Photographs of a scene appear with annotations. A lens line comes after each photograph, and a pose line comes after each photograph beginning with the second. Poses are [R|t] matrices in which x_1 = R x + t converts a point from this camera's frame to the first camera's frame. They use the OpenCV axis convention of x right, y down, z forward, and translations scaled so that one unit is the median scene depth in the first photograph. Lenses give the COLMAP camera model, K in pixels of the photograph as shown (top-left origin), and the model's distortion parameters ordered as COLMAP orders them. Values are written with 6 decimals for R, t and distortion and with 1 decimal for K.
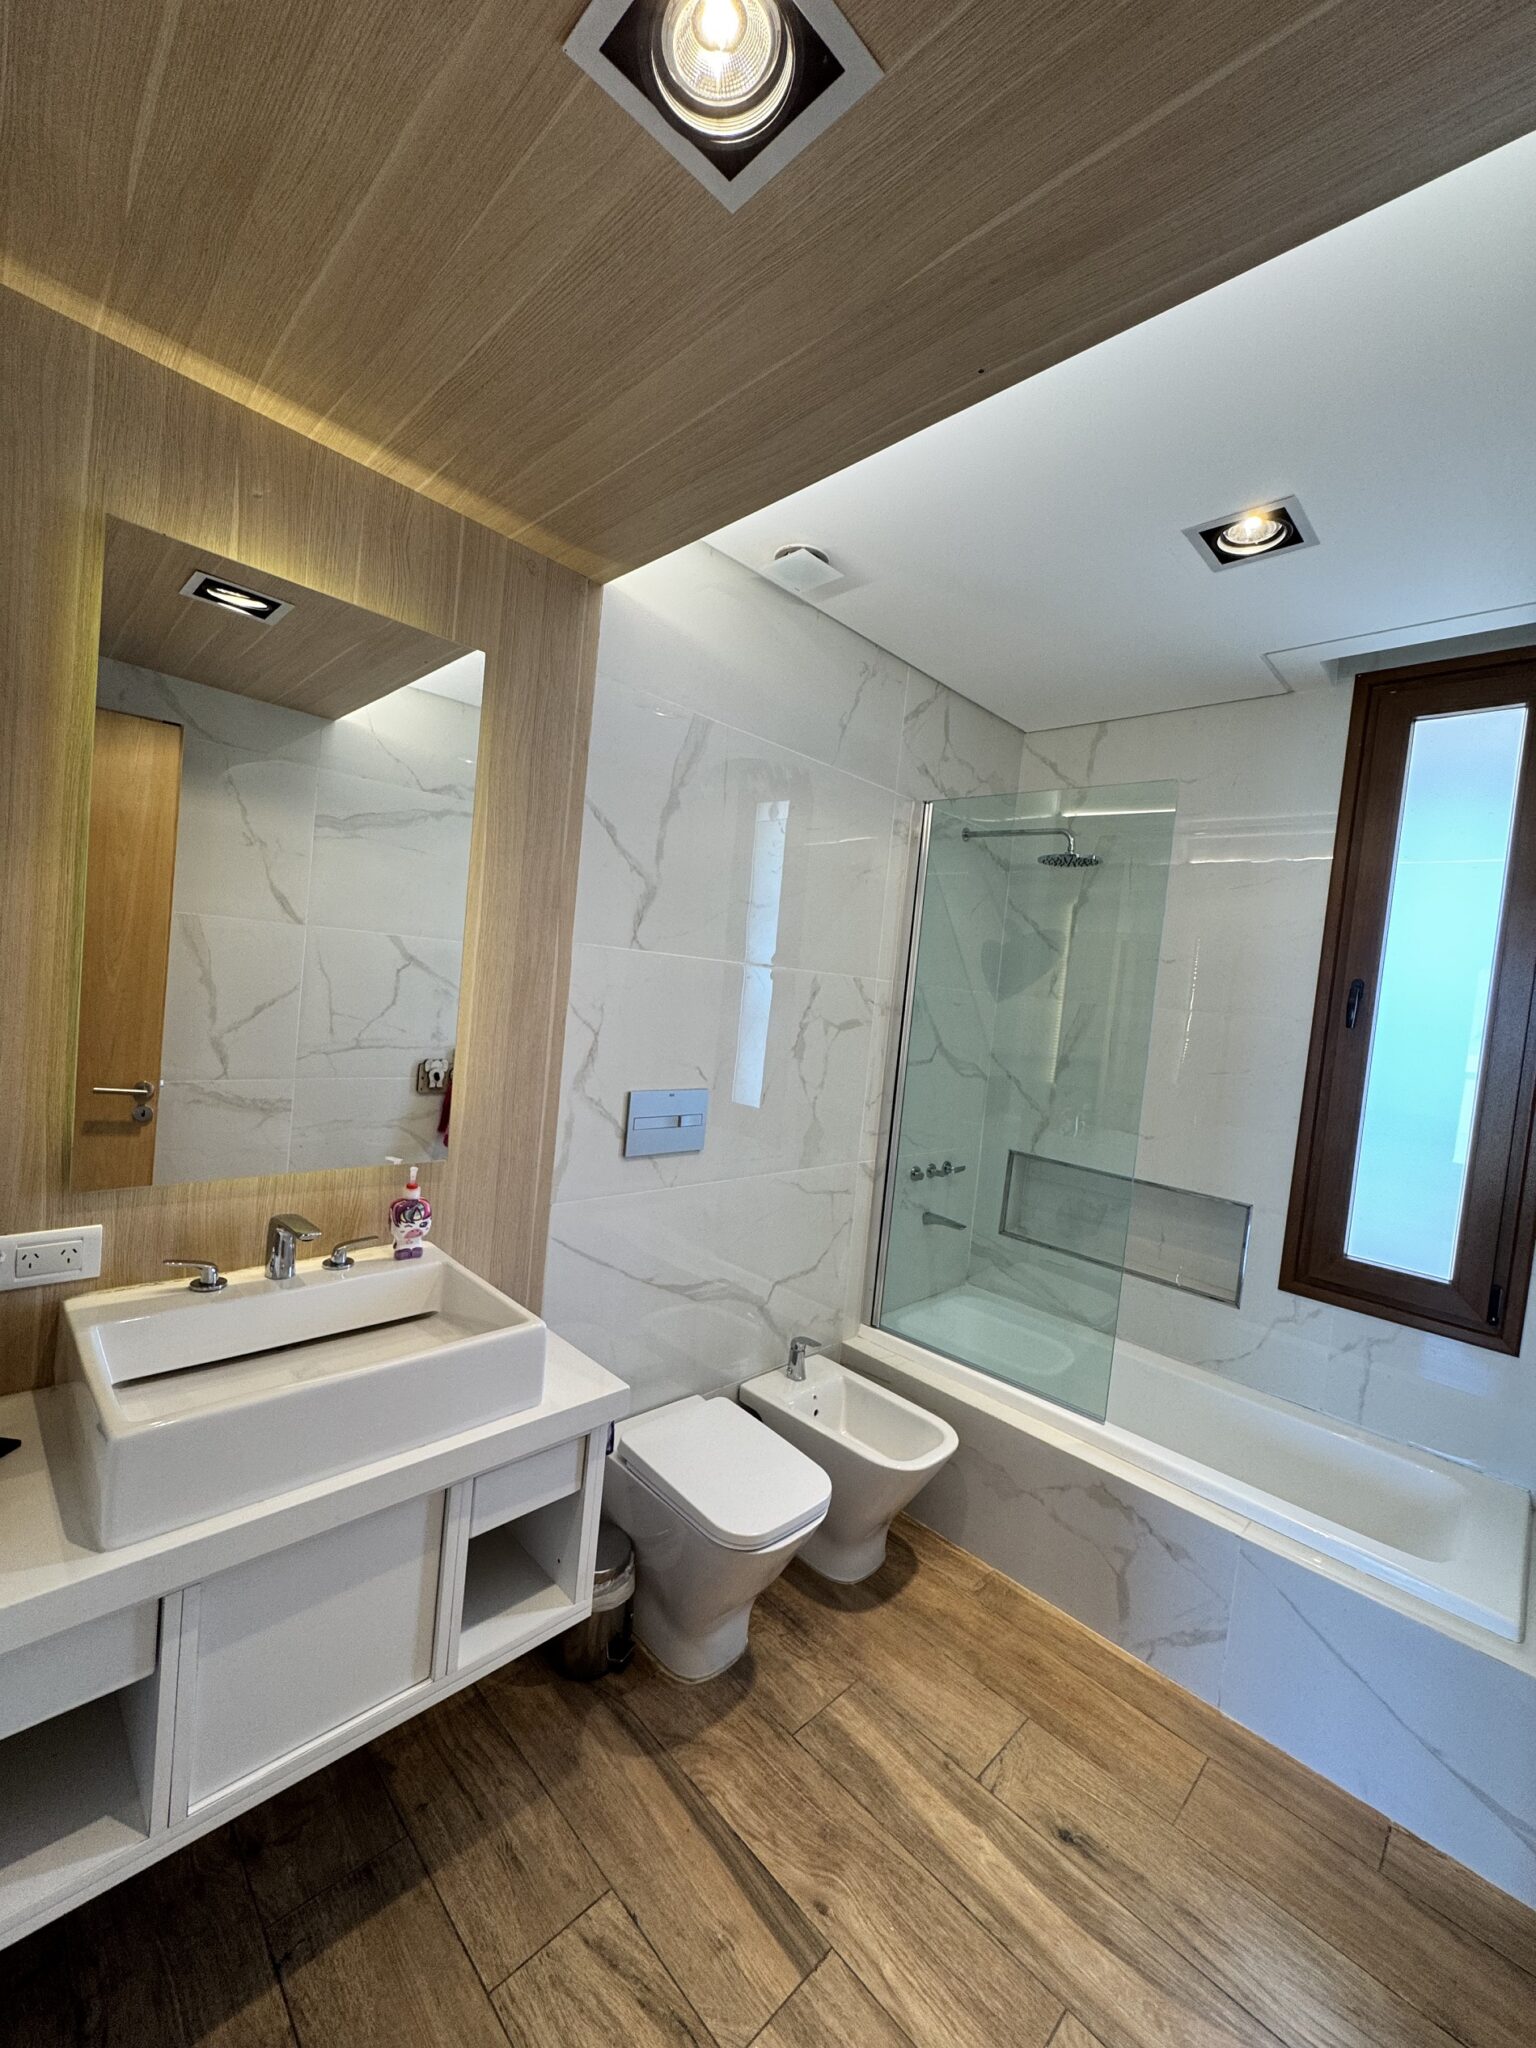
lens RADIAL K [[817.8, 0, 771.9], [0, 817.8, 1019.1], [0, 0, 1]] dist [-0.001625, 0.000397]
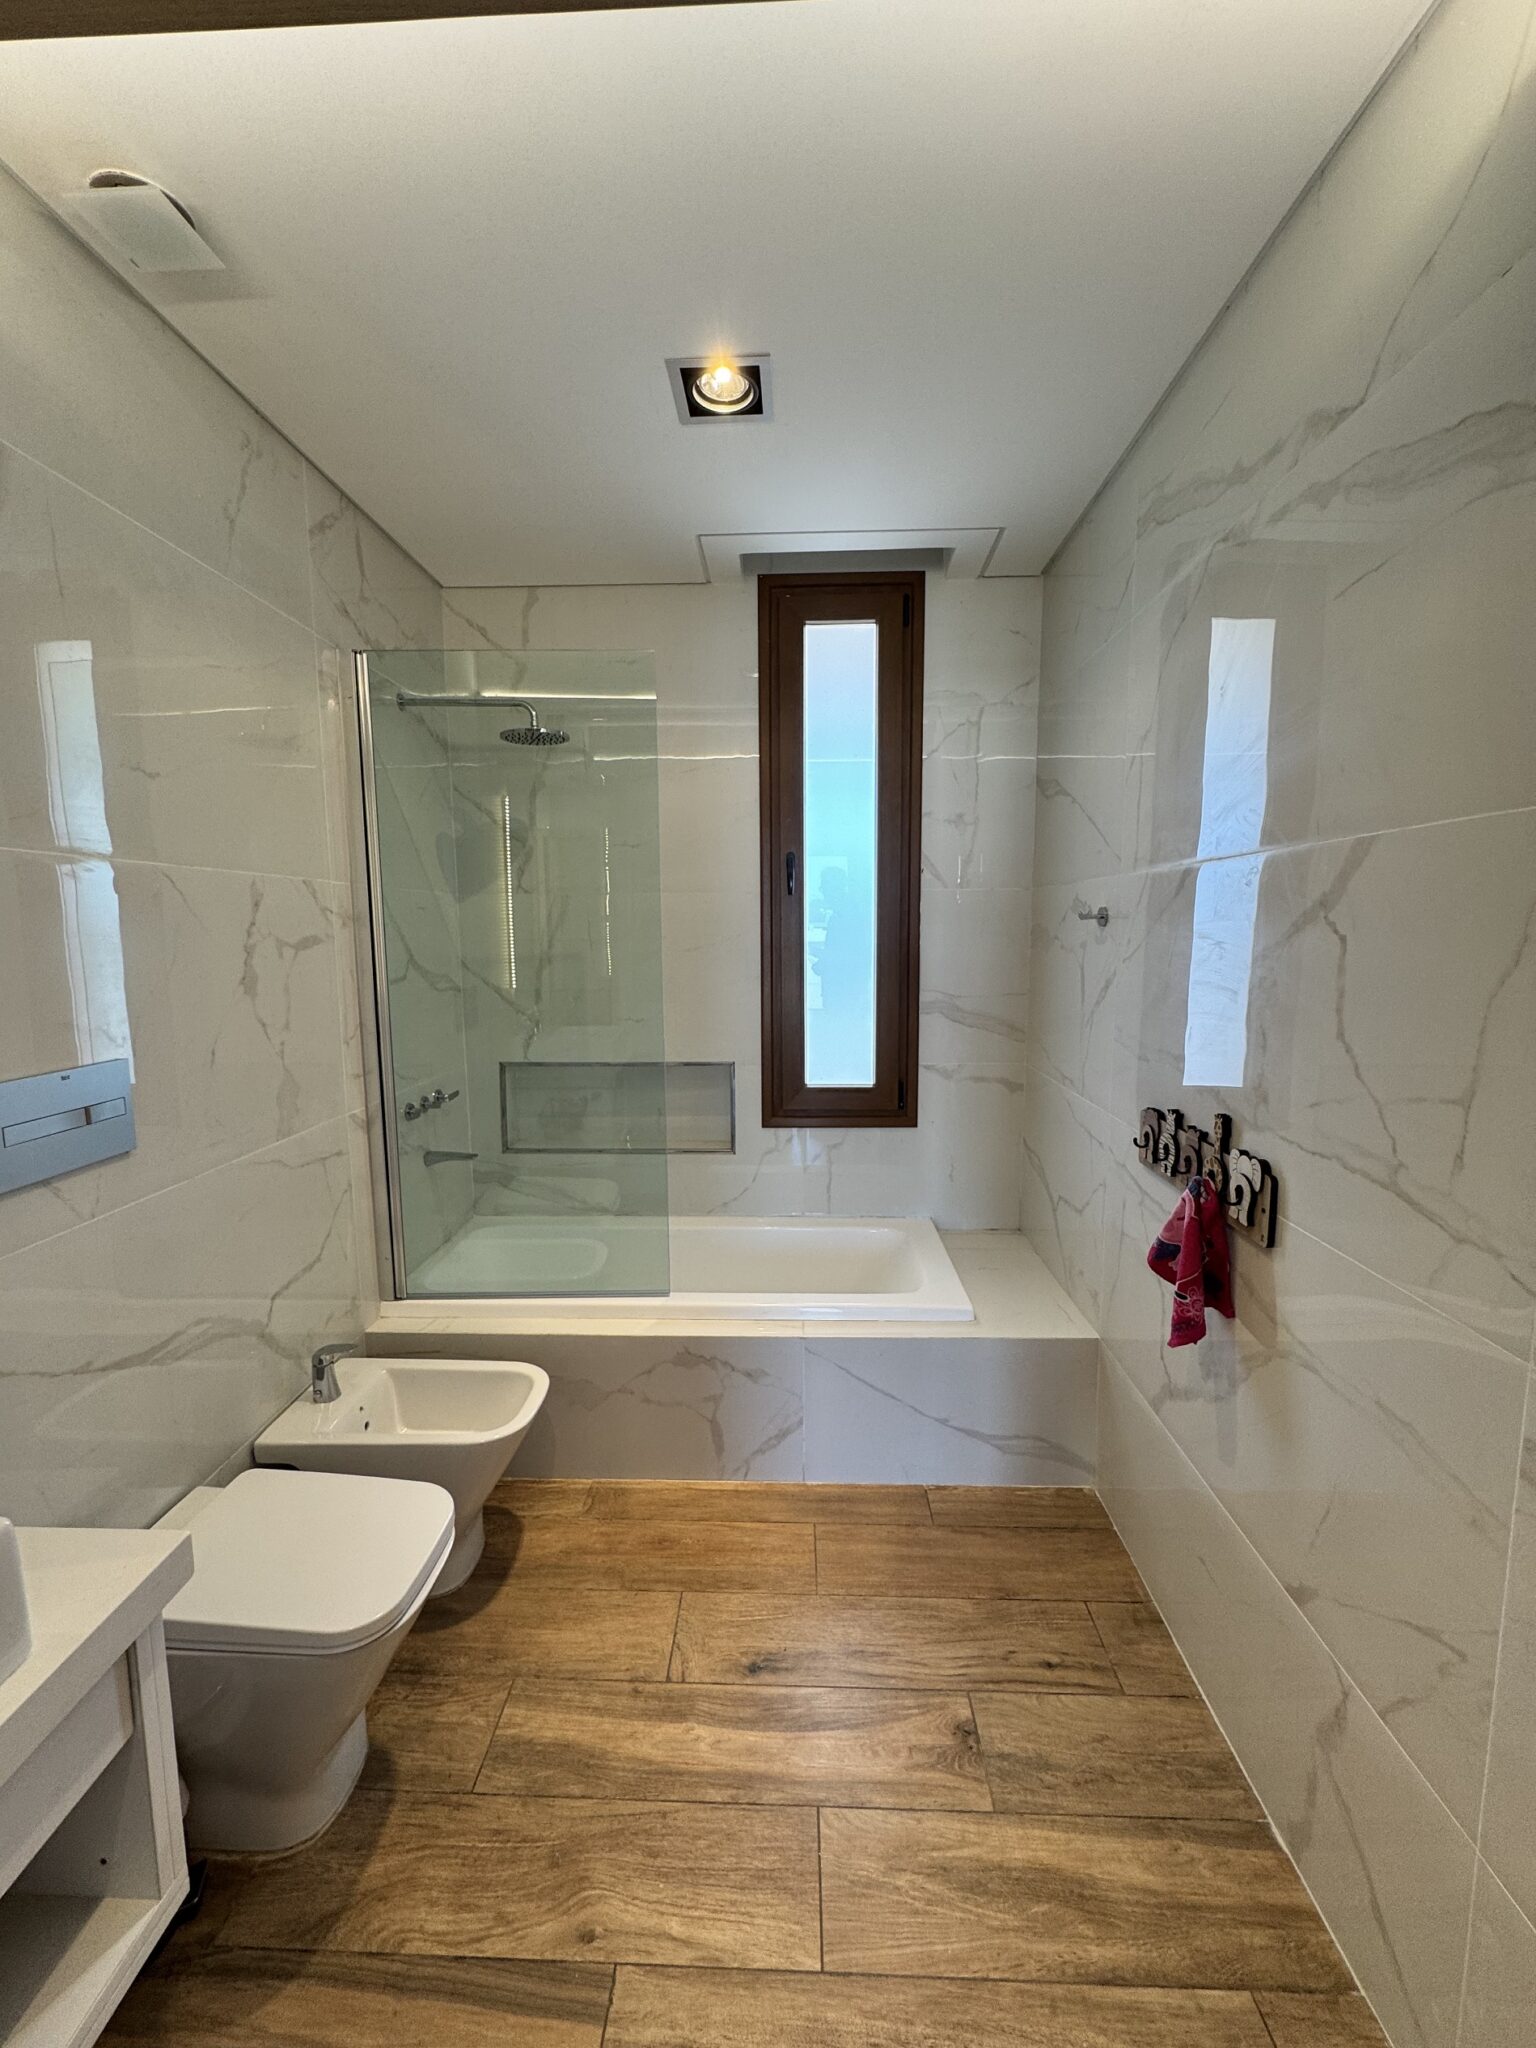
lens RADIAL K [[817.8, 0, 771.9], [0, 817.8, 1019.1], [0, 0, 1]] dist [-0.001625, 0.000397]
pose [[0.731308, -0.176534, 0.658806, -0.150453], [0.106202, 0.983615, 0.145681, 0.017142], [-0.673729, -0.036571, 0.738073, 0.201557]]
